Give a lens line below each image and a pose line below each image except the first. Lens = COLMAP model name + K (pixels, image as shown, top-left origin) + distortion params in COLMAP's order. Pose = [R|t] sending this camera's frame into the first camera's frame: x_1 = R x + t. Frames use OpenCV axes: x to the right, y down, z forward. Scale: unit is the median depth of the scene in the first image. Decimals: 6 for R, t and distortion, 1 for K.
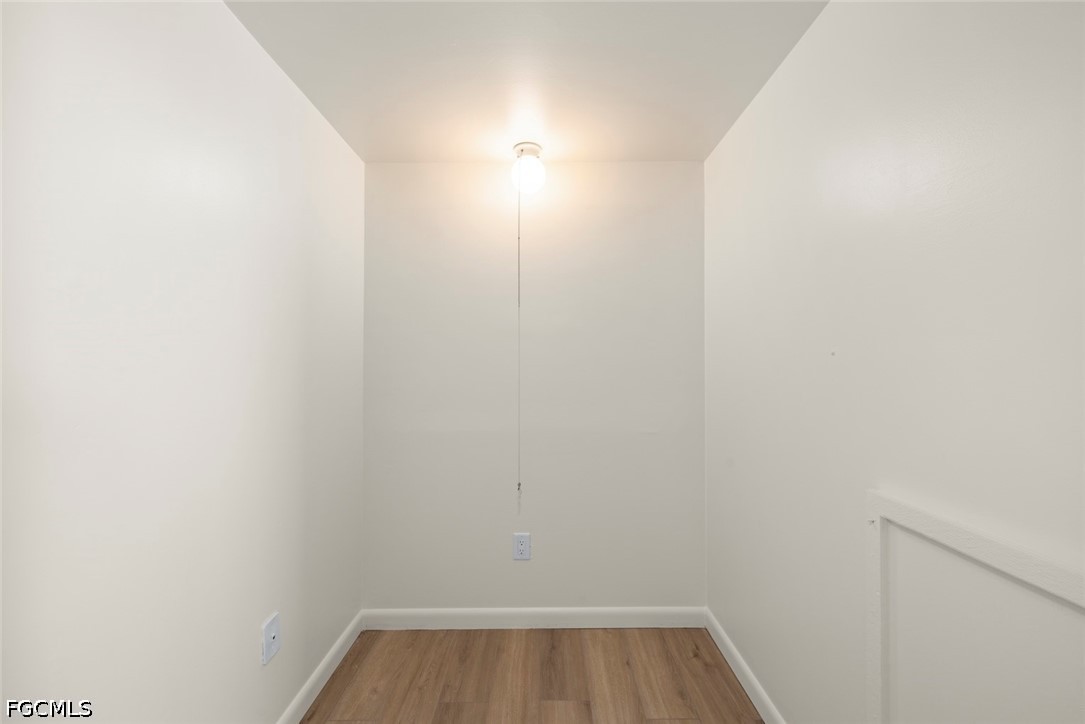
lens RADIAL K [[428.3, 0, 542.2], [0, 428.3, 360.0], [0, 0, 1]] dist [-0.000197, 0.000135]
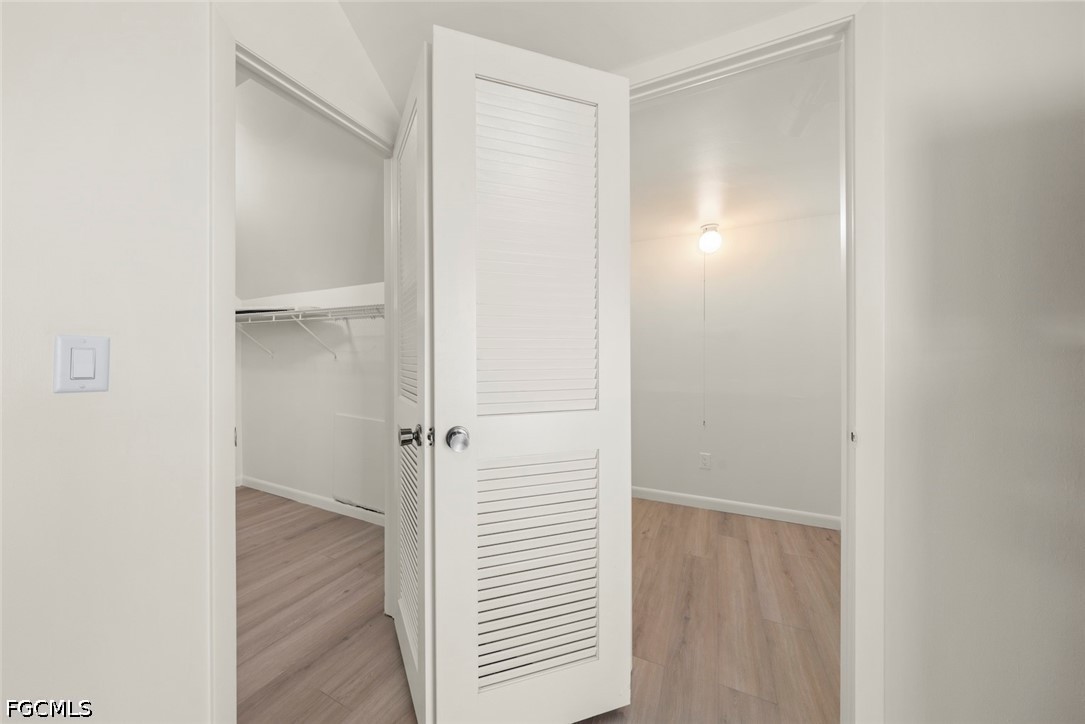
lens RADIAL K [[374.7, 0, 542.7], [0, 374.7, 358.6], [0, 0, 1]] dist [0.000425, 0.000005]
pose [[0.906700, 0.001521, -0.421774, -0.006765], [-0.002453, 0.999996, -0.001666, 0.037465], [0.421769, 0.002545, 0.906700, -0.656824]]
